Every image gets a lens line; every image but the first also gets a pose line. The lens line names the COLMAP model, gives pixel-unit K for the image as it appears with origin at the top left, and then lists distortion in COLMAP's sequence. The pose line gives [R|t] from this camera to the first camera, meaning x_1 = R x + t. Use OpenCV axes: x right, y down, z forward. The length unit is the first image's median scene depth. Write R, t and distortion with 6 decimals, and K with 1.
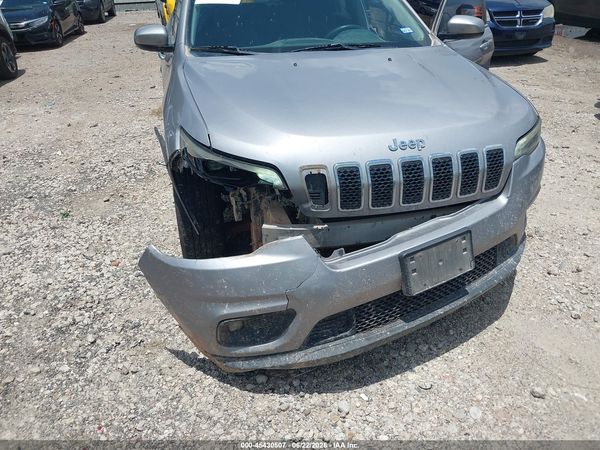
lens RADIAL K [[472.6, 0, 301.6], [0, 472.6, 233.2], [0, 0, 1]] dist [0.011154, -0.003744]
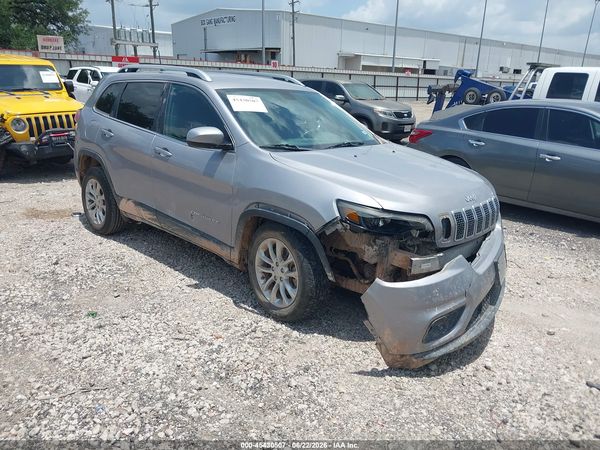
lens RADIAL K [[497.7, 0, 300.3], [0, 497.7, 243.9], [0, 0, 1]] dist [0.004311, 0.001310]
pose [[0.836840, -0.115436, 0.535139, -1.169129], [0.210994, 0.970006, -0.120706, 0.049940], [-0.505154, 0.213923, 0.836096, -0.108234]]
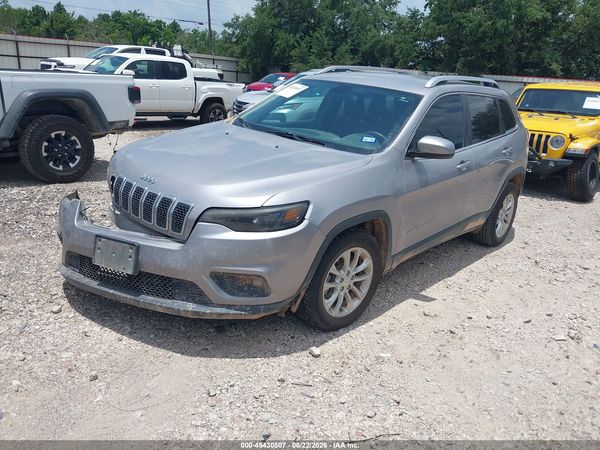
lens RADIAL K [[472.6, 0, 301.6], [0, 472.6, 233.2], [0, 0, 1]] dist [0.011154, -0.003744]
pose [[0.544322, 0.339682, -0.767027, 1.615784], [-0.486294, 0.872813, 0.041430, -0.319873], [0.683544, 0.350449, 0.640276, 0.411733]]
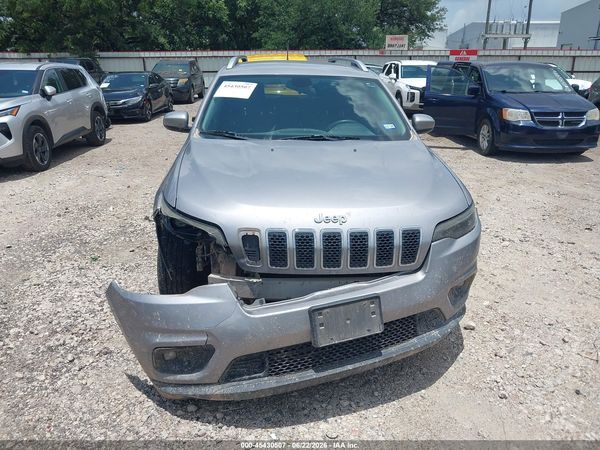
lens RADIAL K [[472.6, 0, 301.6], [0, 472.6, 233.2], [0, 0, 1]] dist [0.011154, -0.003744]
pose [[0.985227, 0.087659, -0.147118, 0.313071], [-0.110159, 0.982143, -0.152516, 0.037149], [0.131121, 0.166469, 0.977290, -0.161133]]
